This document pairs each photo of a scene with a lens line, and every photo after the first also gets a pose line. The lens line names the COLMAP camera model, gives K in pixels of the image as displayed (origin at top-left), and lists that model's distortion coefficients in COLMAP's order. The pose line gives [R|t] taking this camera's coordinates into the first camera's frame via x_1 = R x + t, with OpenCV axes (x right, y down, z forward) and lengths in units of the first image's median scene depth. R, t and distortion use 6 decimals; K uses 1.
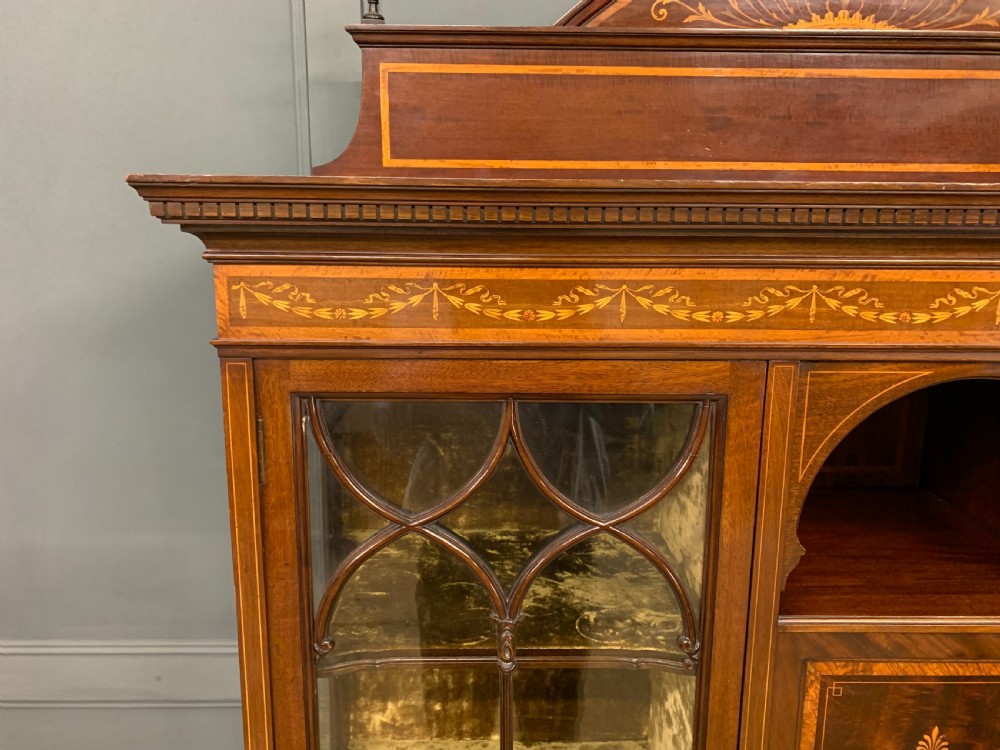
lens RADIAL K [[778.1, 0, 501.4], [0, 778.1, 374.1], [0, 0, 1]] dist [0.046106, -0.051787]
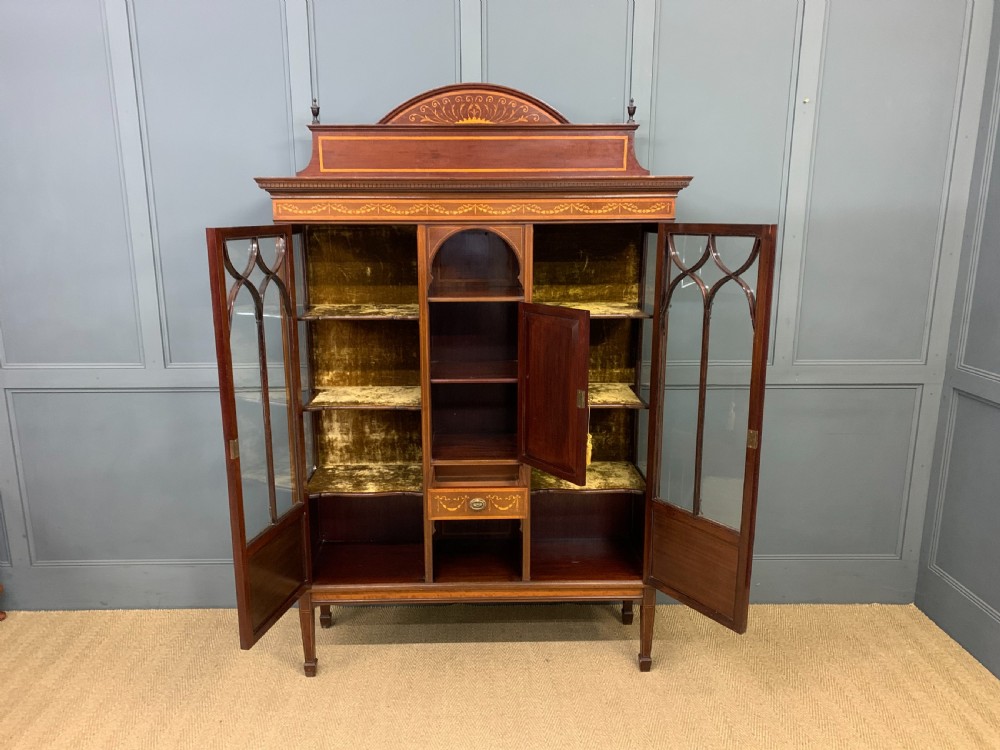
lens RADIAL K [[778.1, 0, 491.0], [0, 778.1, 391.4], [0, 0, 1]] dist [0.046106, -0.051787]
pose [[0.999883, -0.013873, 0.006408, 0.672506], [0.013616, 0.999166, 0.038491, 0.666920], [-0.006937, -0.038399, 0.999238, -2.890361]]
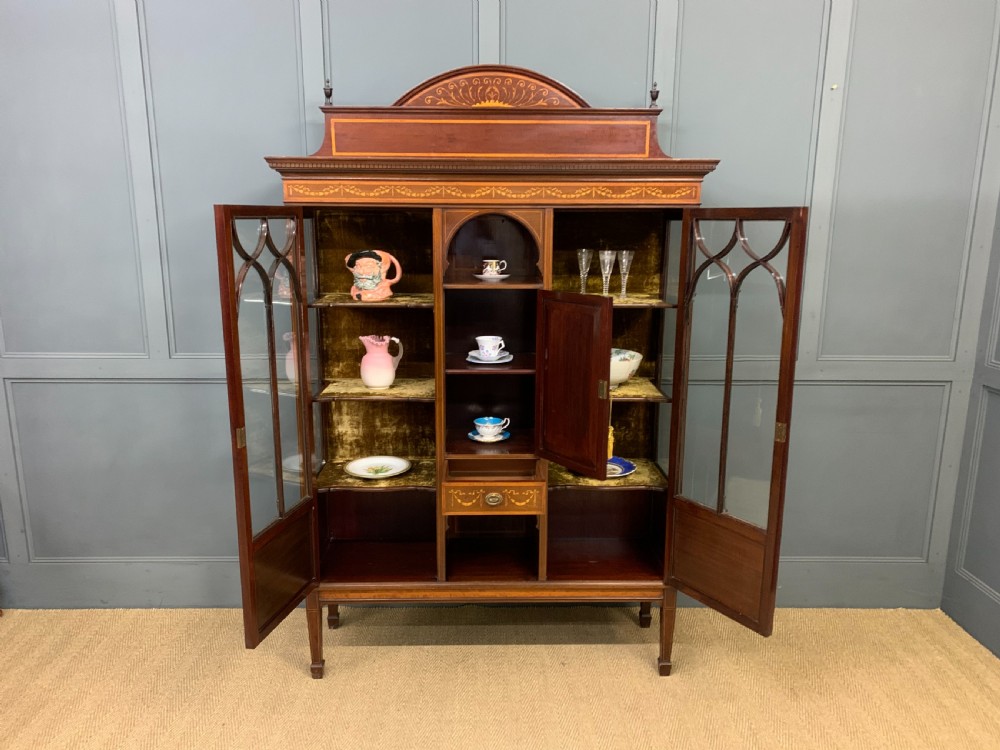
lens RADIAL K [[778.1, 0, 498.4], [0, 778.1, 391.8], [0, 0, 1]] dist [0.046106, -0.051787]
pose [[0.999952, -0.006205, 0.007536, 0.621801], [0.005988, 0.999579, 0.028381, 0.758714], [-0.007709, -0.028335, 0.999569, -2.744840]]
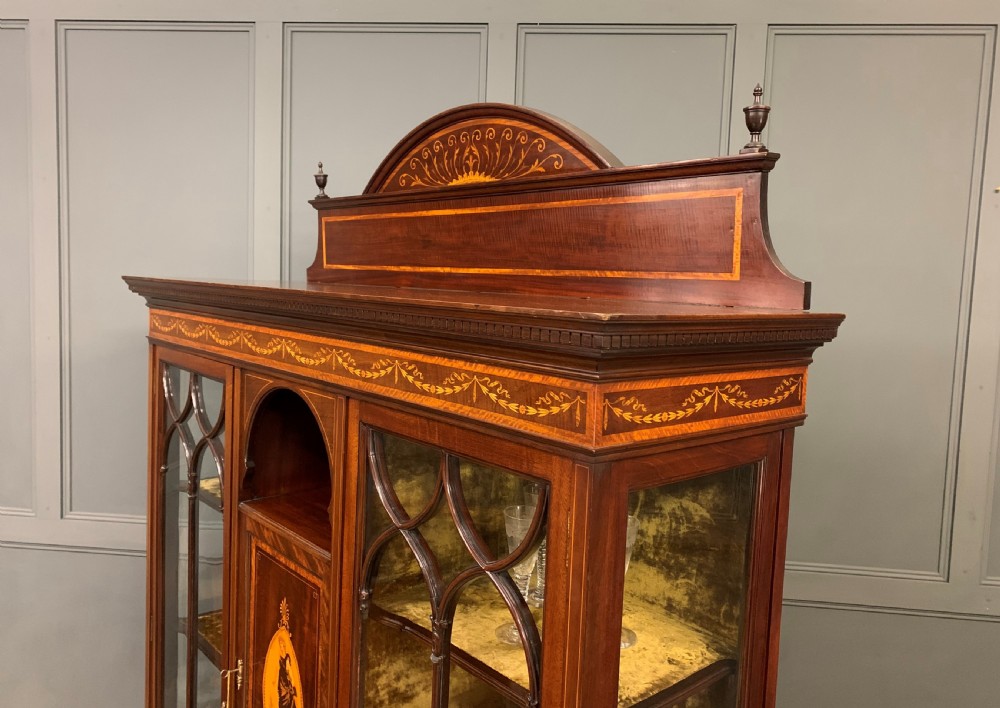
lens RADIAL K [[765.1, 0, 496.8], [0, 765.1, 343.6], [0, 0, 1]] dist [0.071283, -0.027688]
pose [[0.645767, 0.081408, -0.759183, 2.349994], [-0.181140, 0.982248, -0.048751, -0.102083], [0.741737, 0.169000, 0.649049, 0.181672]]
